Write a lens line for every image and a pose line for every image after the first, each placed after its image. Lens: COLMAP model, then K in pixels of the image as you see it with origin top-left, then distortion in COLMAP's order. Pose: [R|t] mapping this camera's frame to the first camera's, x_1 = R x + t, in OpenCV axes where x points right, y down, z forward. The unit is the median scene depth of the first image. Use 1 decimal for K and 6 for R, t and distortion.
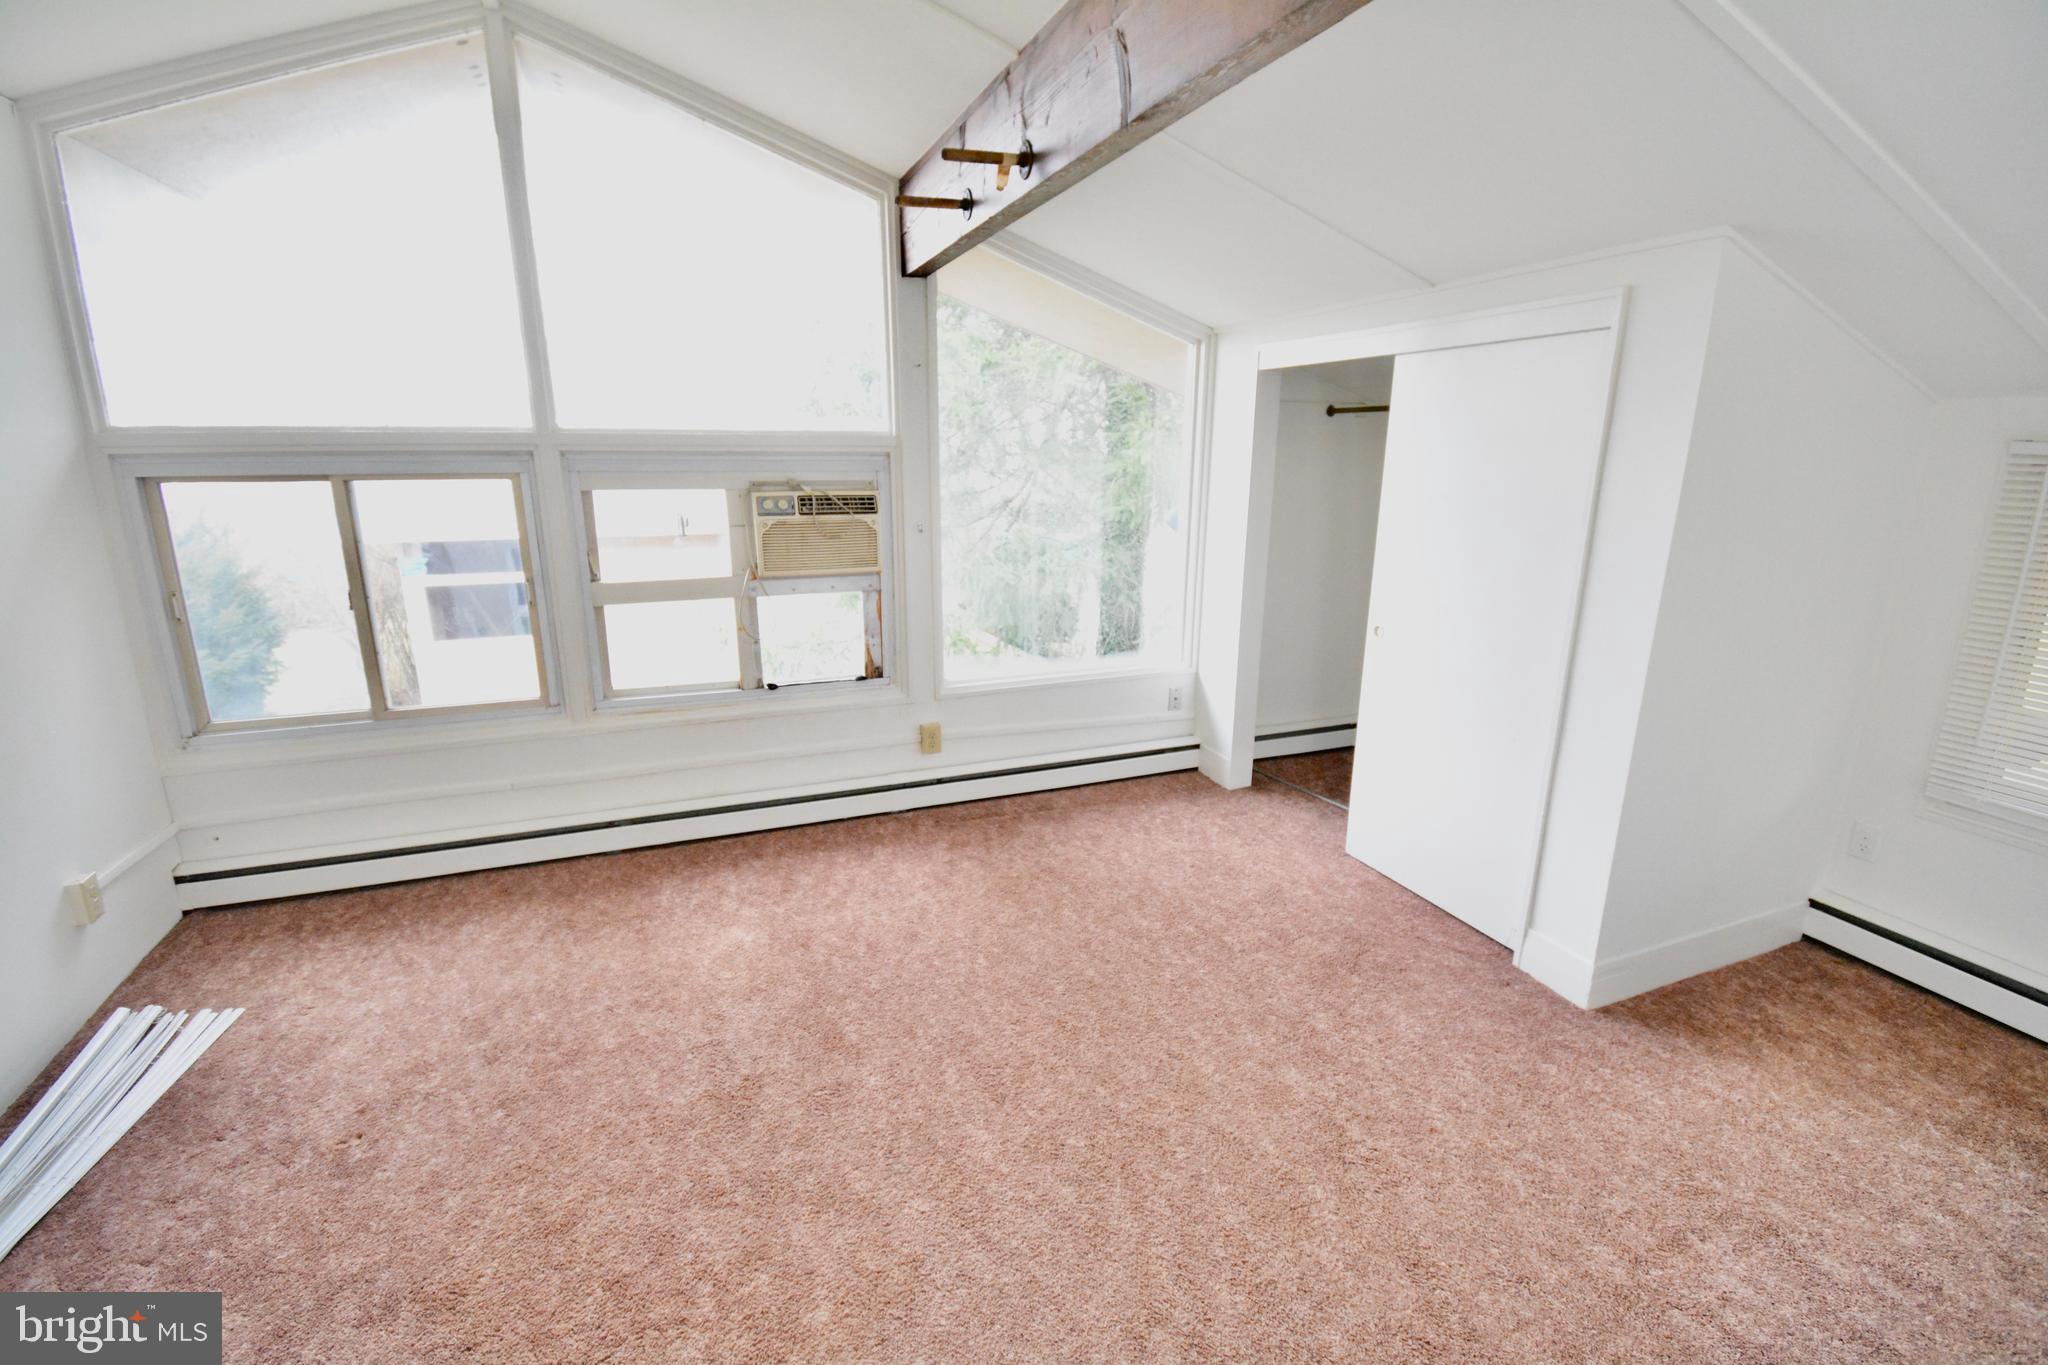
lens RADIAL K [[907.1, 0, 1027.1], [0, 907.1, 678.4], [0, 0, 1]] dist [0.015966, -0.023444]
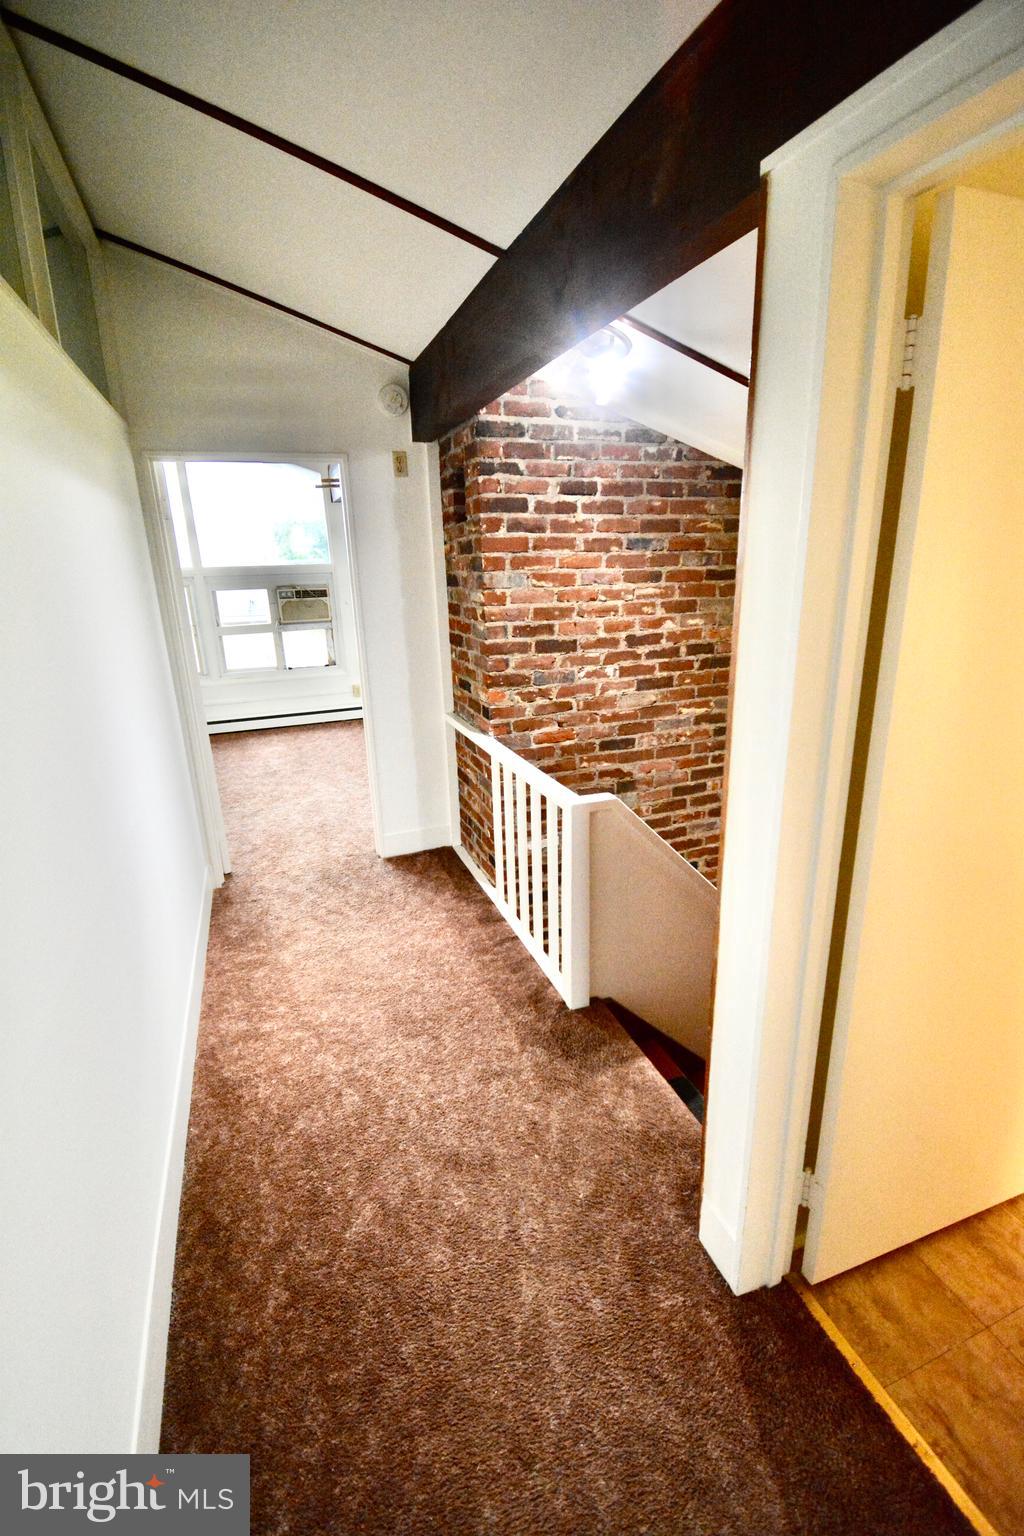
lens RADIAL K [[680.3, 0, 512.0], [0, 680.3, 768.0], [0, 0, 1]] dist [0.015966, -0.023444]
pose [[0.999176, -0.029525, -0.027854, 0.417462], [0.030776, 0.998487, 0.045577, 0.240627], [0.026466, -0.046397, 0.998572, -0.970230]]
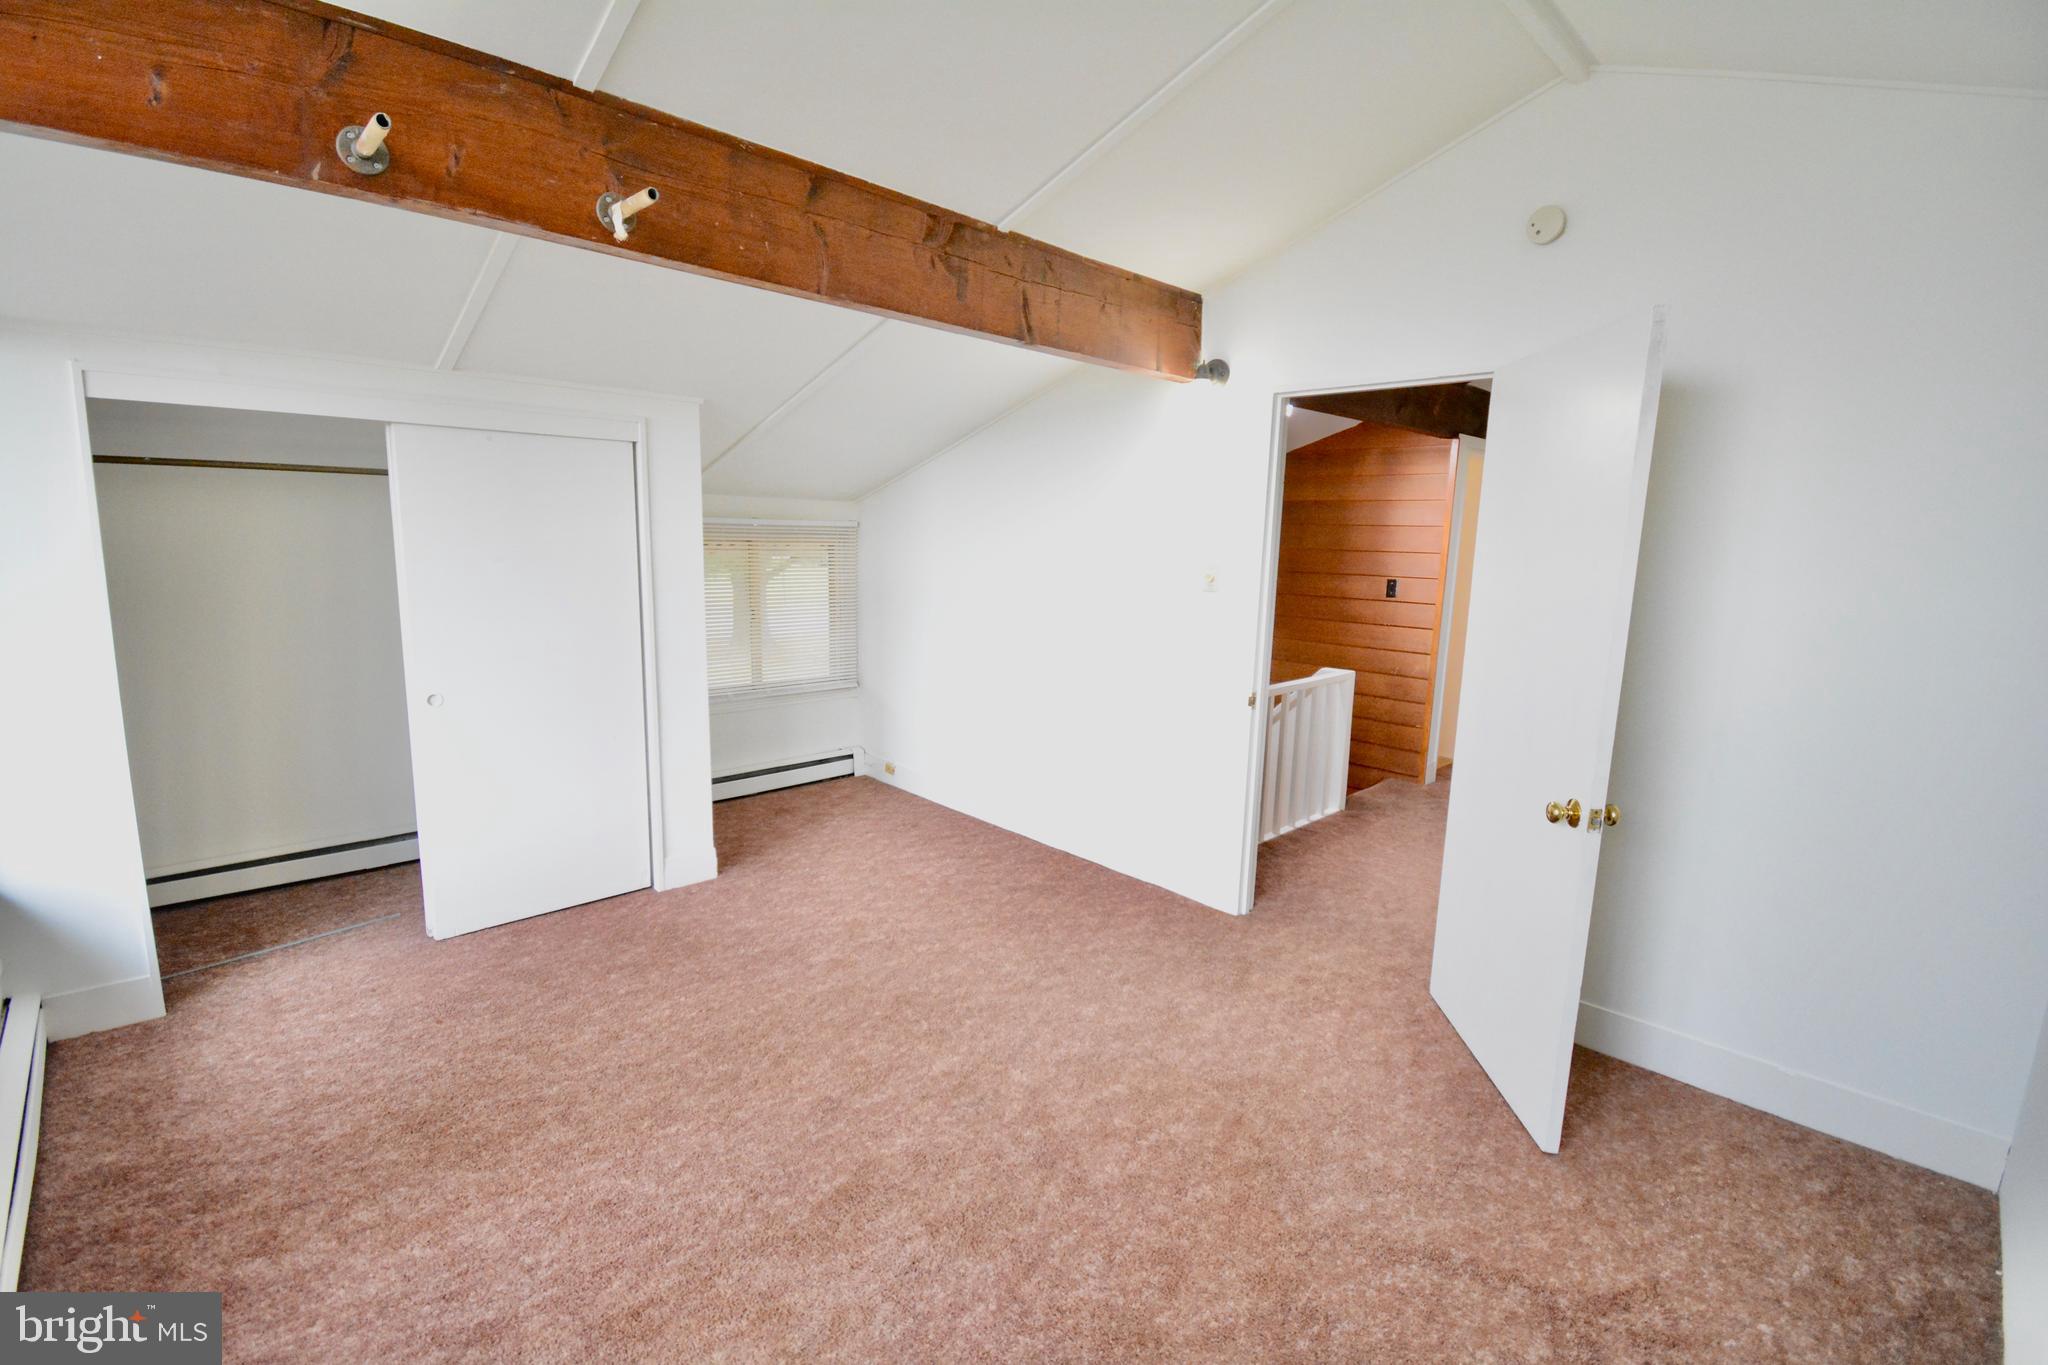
lens RADIAL K [[907.1, 0, 1027.1], [0, 907.1, 678.4], [0, 0, 1]] dist [0.015966, -0.023444]
pose [[-0.391257, -0.163131, 0.905708, -0.729688], [0.200013, 0.945565, 0.256714, -0.192464], [-0.898283, 0.281594, -0.337330, 0.737482]]
